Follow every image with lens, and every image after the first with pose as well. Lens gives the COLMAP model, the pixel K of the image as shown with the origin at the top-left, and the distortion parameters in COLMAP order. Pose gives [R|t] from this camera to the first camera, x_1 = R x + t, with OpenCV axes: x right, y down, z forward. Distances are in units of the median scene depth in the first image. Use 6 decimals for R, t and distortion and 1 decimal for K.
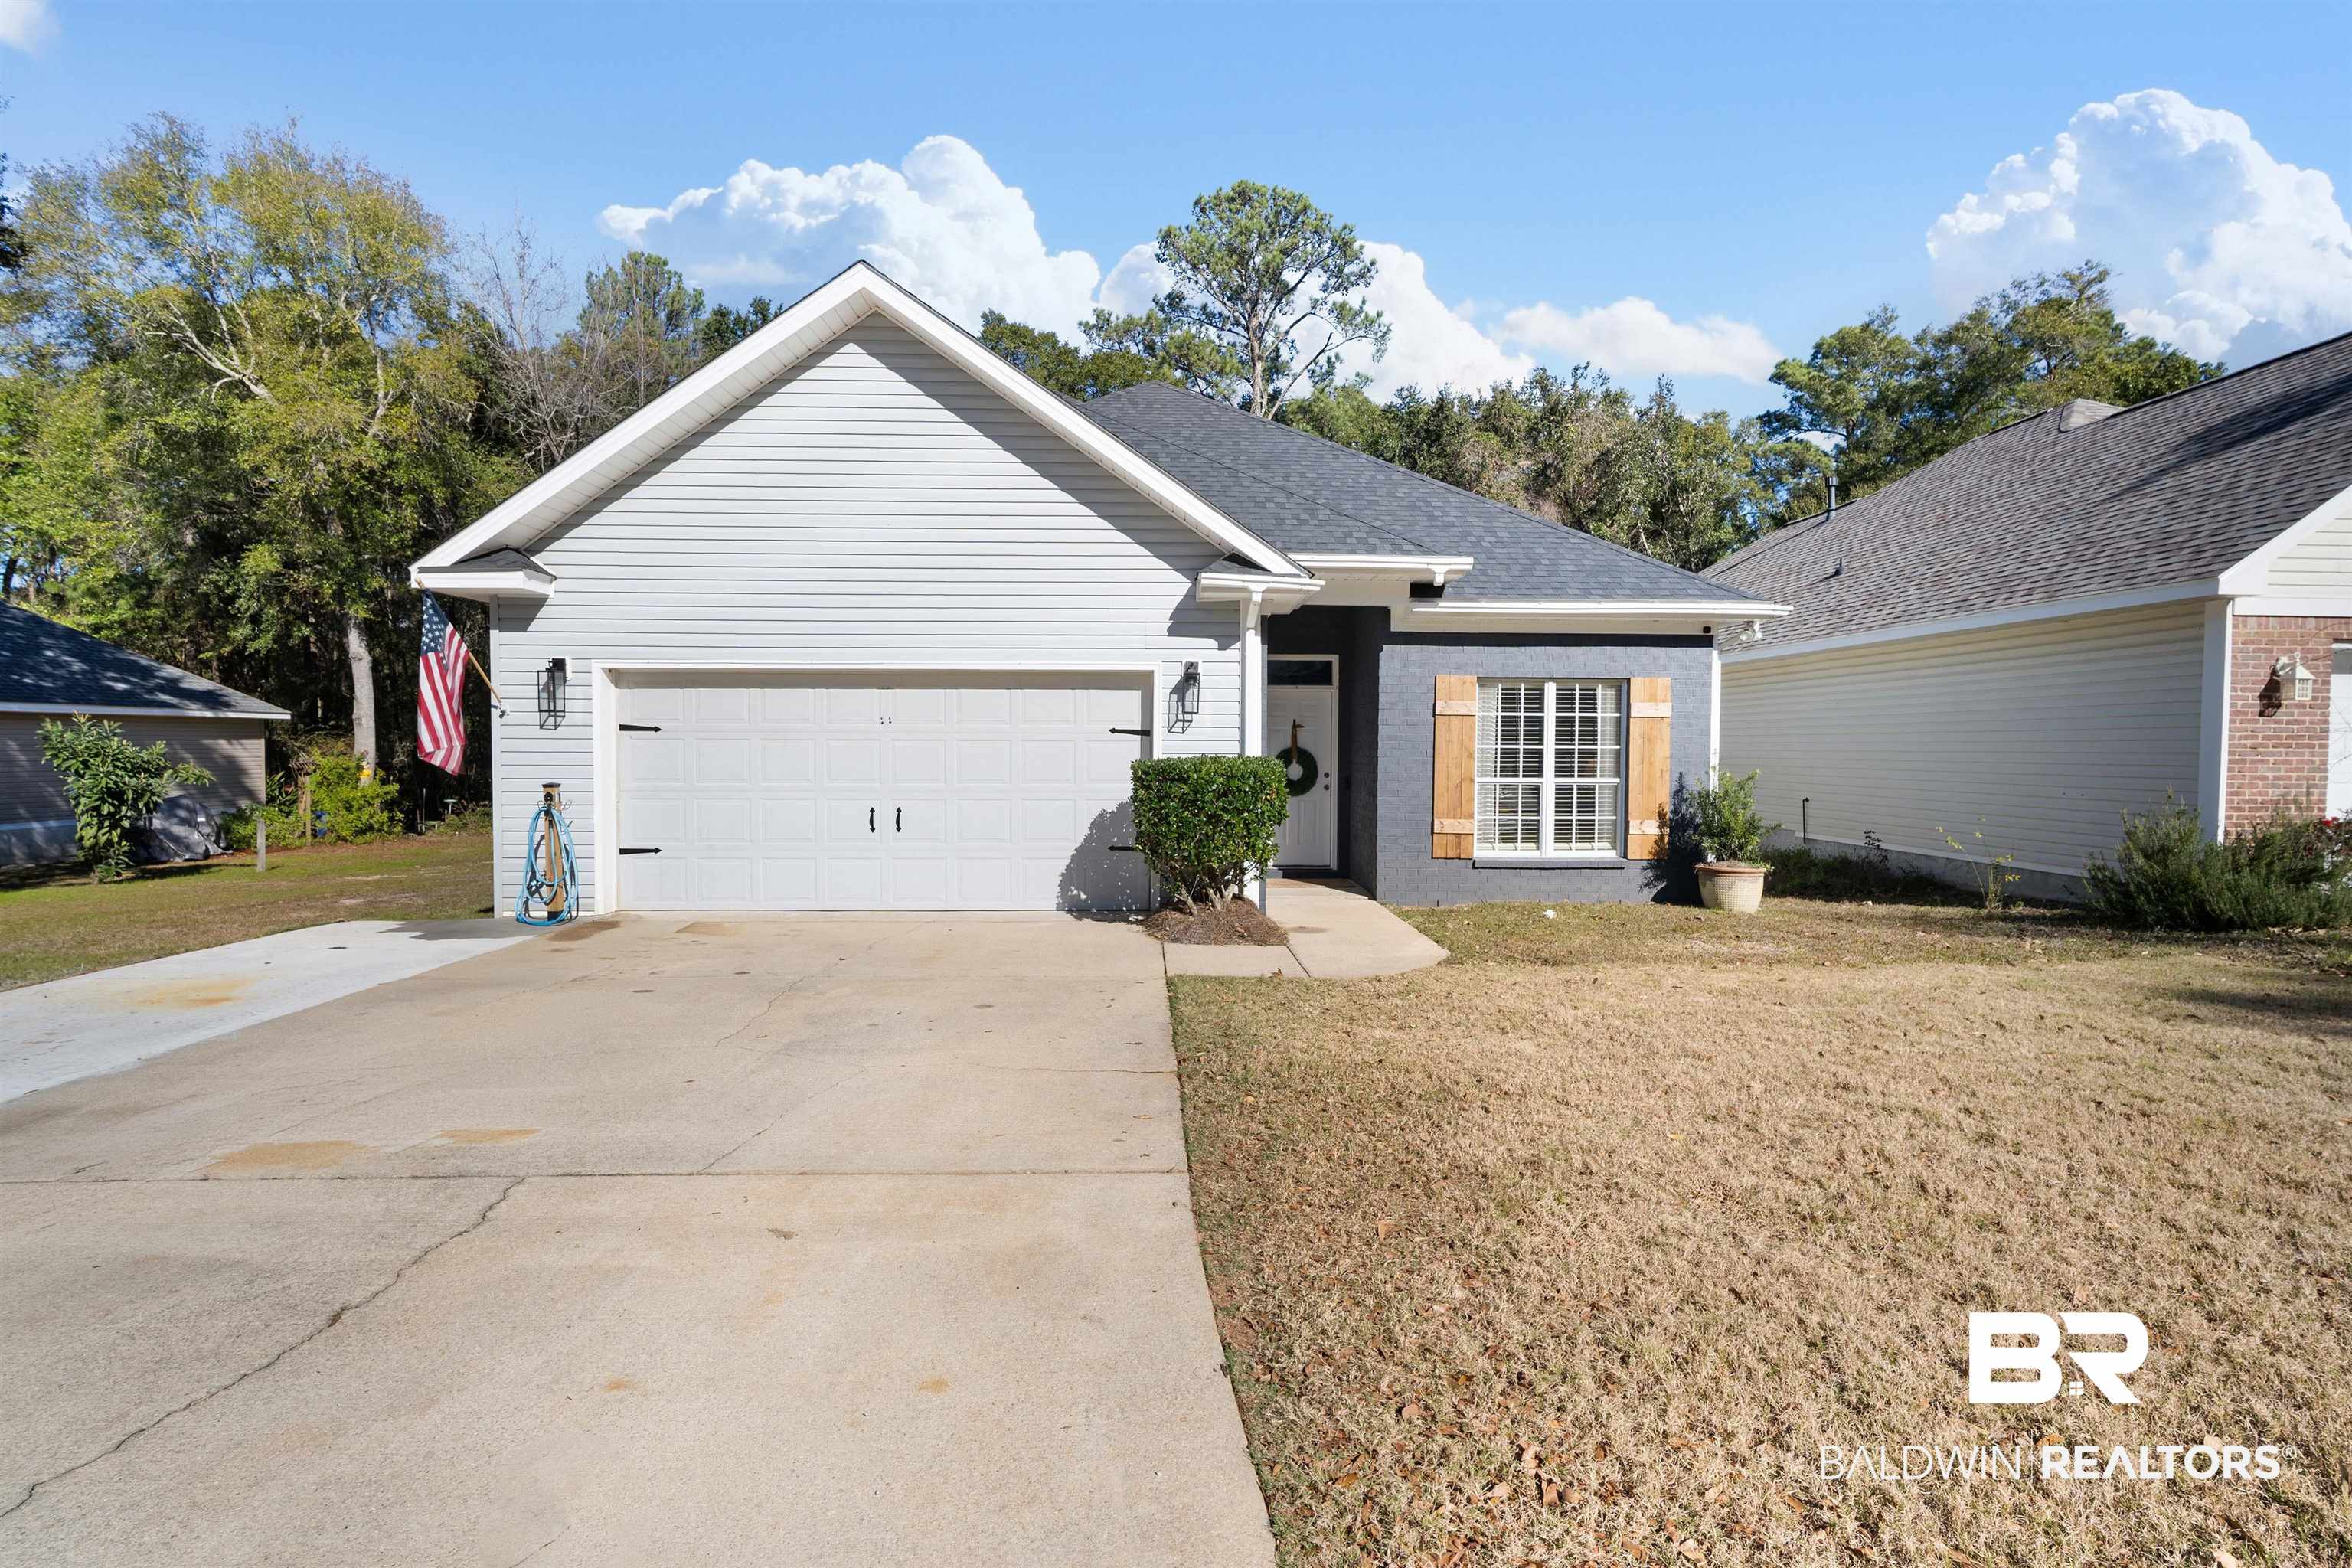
lens RADIAL K [[1074.8, 0, 1101.4], [0, 1074.8, 777.6], [0, 0, 1]] dist [-0.018690, -0.000030]
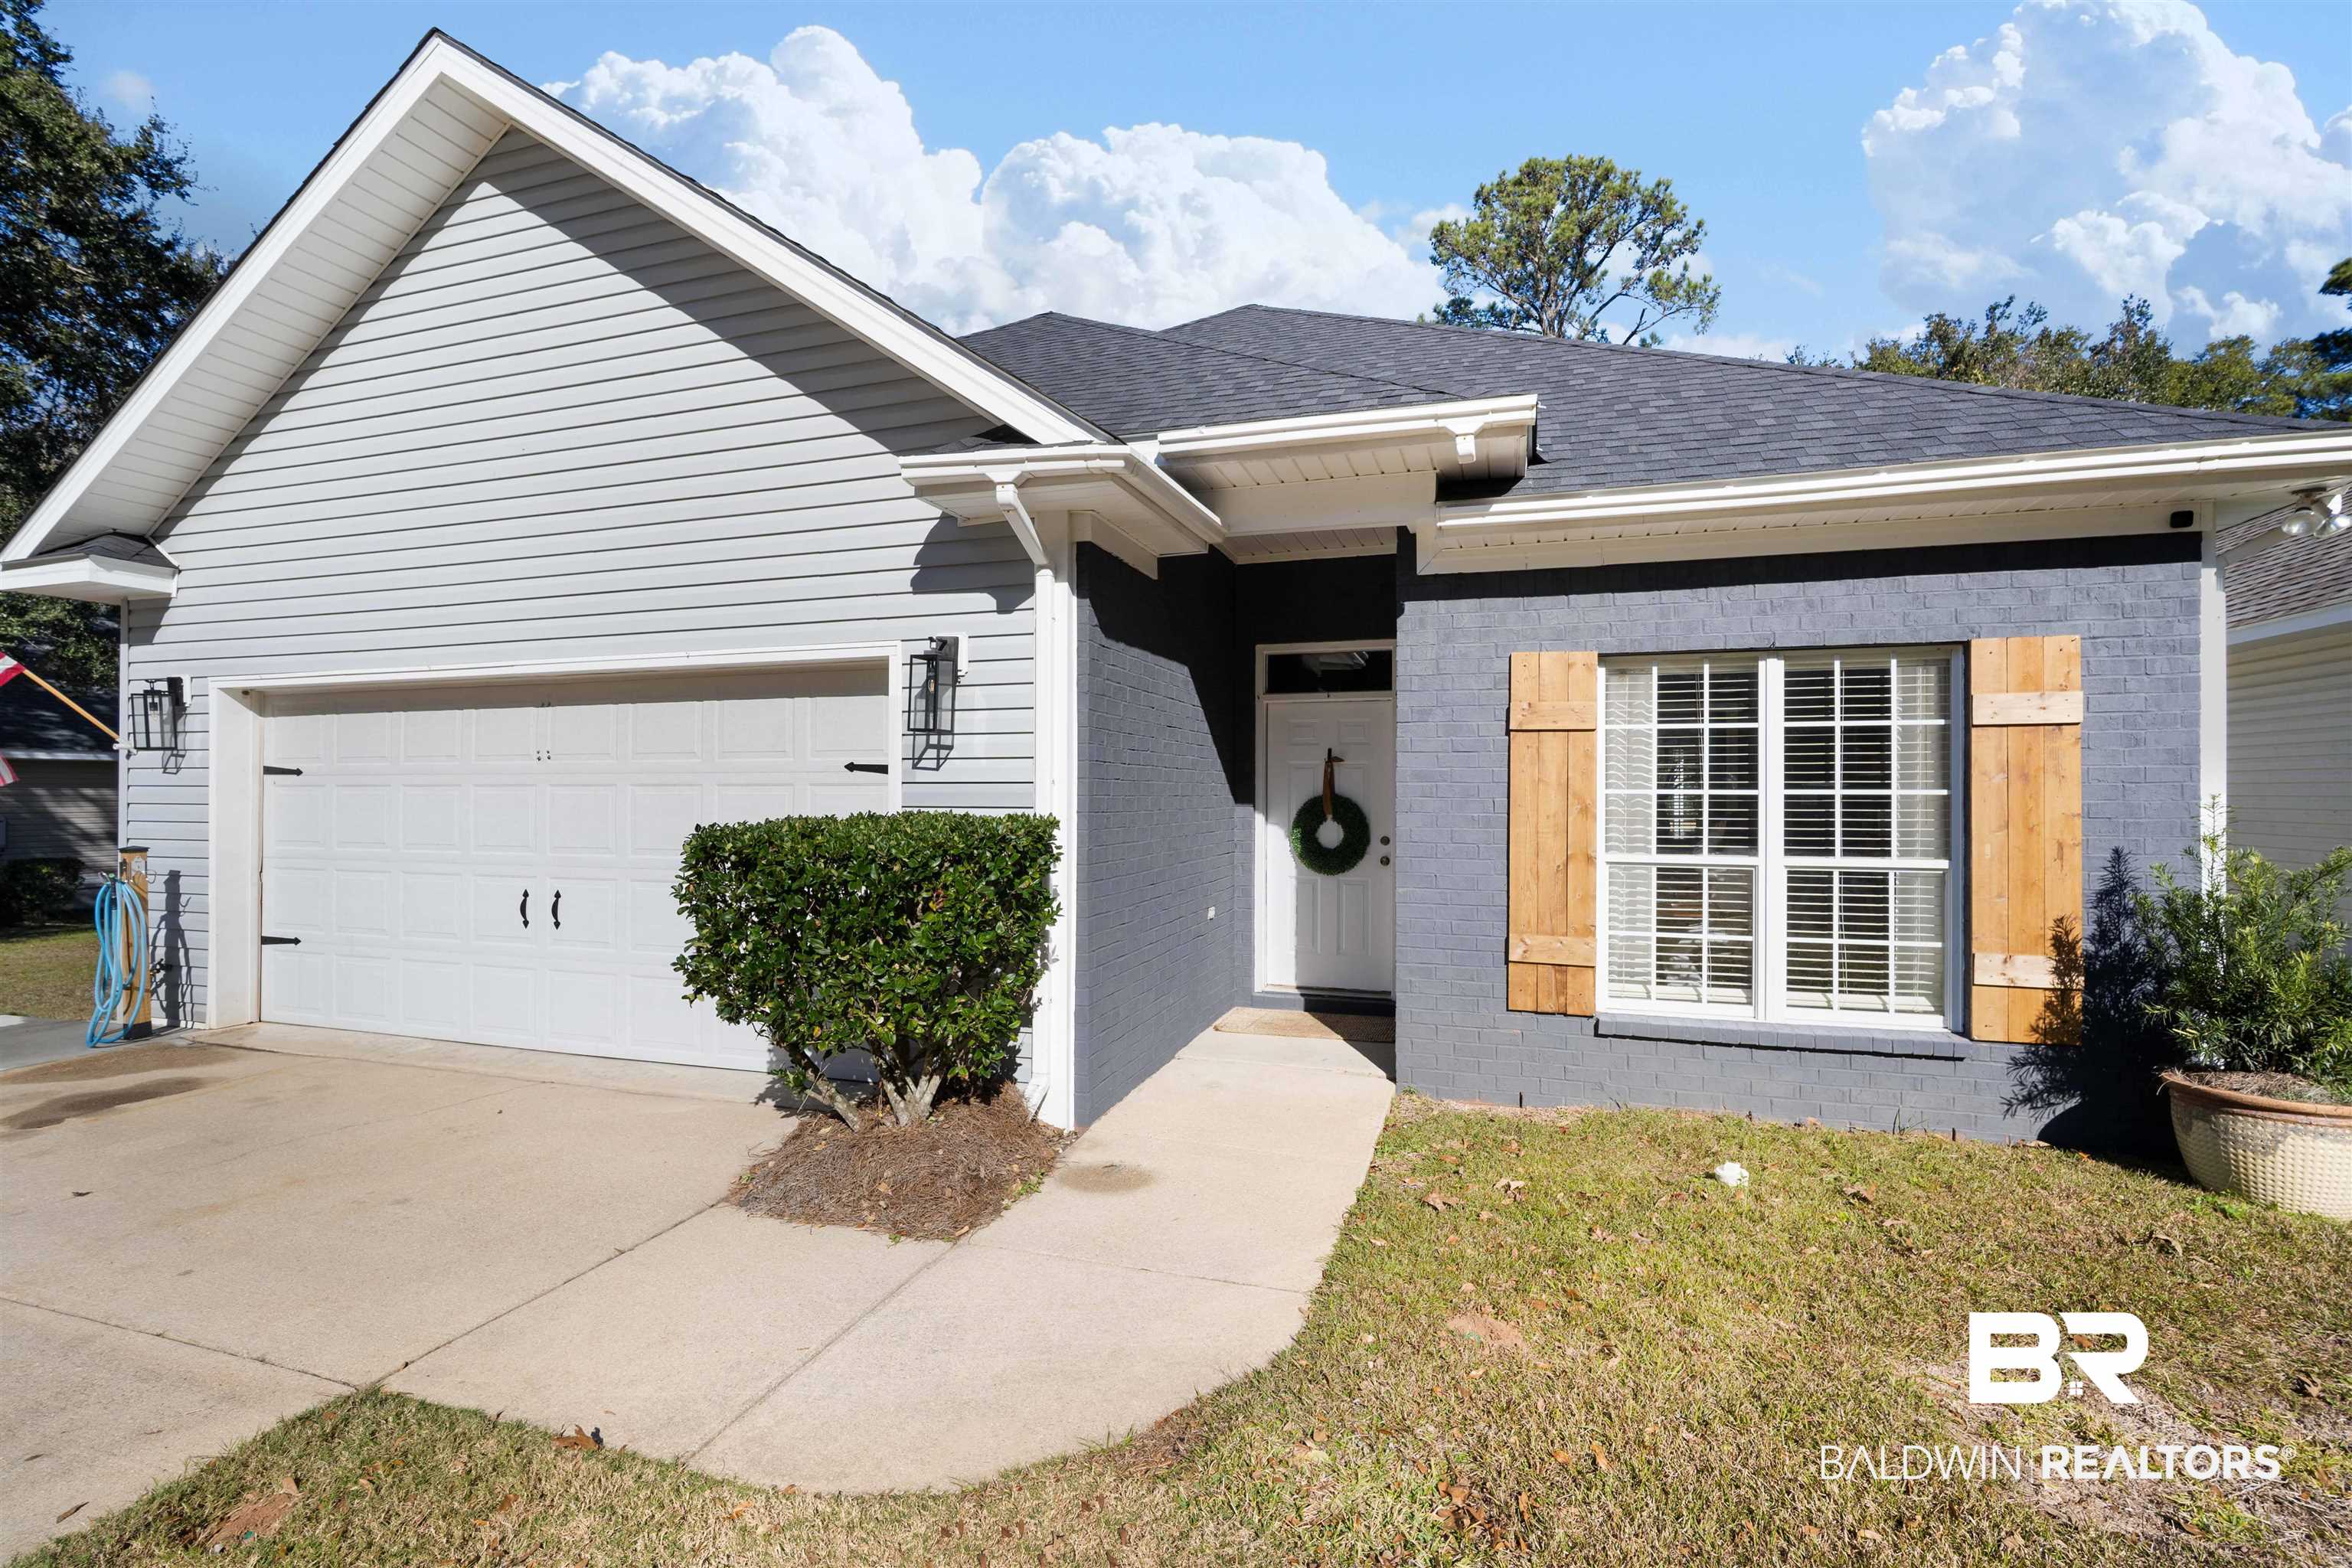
lens RADIAL K [[962.1, 0, 1166.0], [0, 962.1, 789.2], [0, 0, 1]] dist [-0.011033, 0.000847]
pose [[0.947067, -0.004373, -0.321007, 0.298981], [-0.006300, 0.999461, -0.032203, -0.014413], [0.320975, 0.032521, 0.946529, 0.504998]]
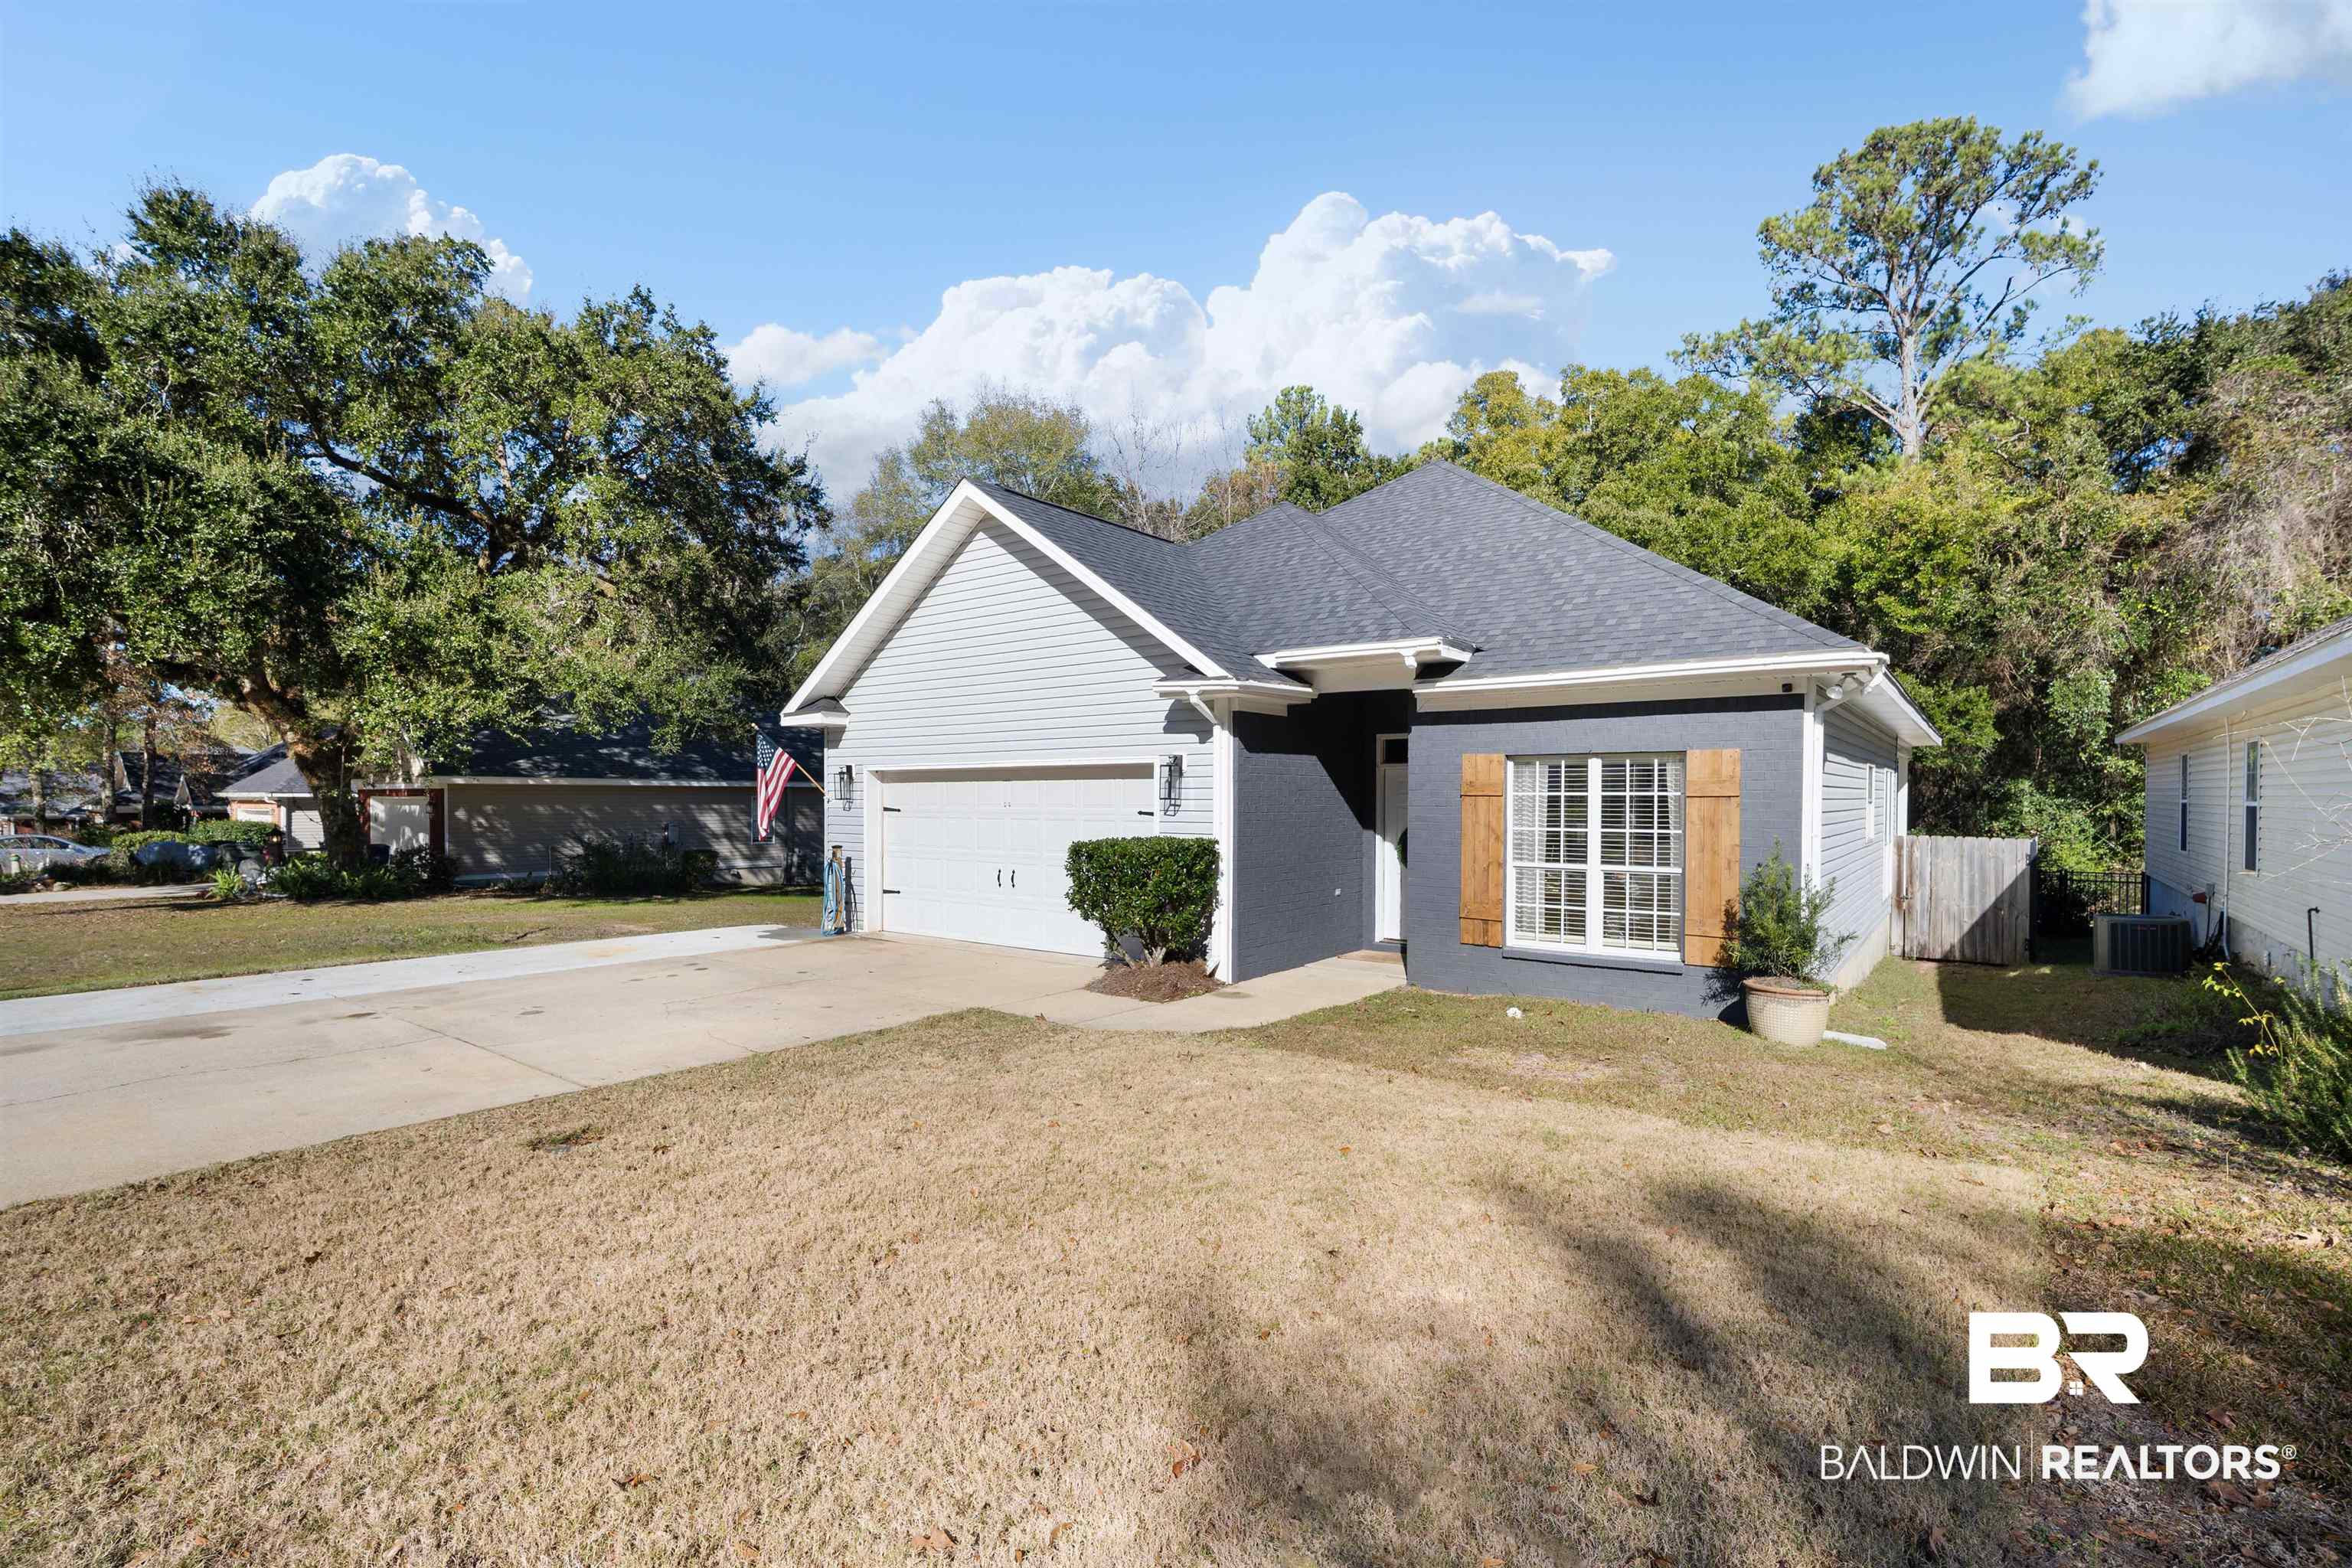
lens RADIAL K [[1047.1, 0, 1183.0], [0, 1047.1, 798.3], [0, 0, 1]] dist [-0.000488, 0.000234]
pose [[0.774706, -0.002334, -0.632317, 0.706516], [-0.014120, 0.999680, -0.020989, -0.031926], [0.632164, 0.025188, 0.774425, 0.104142]]
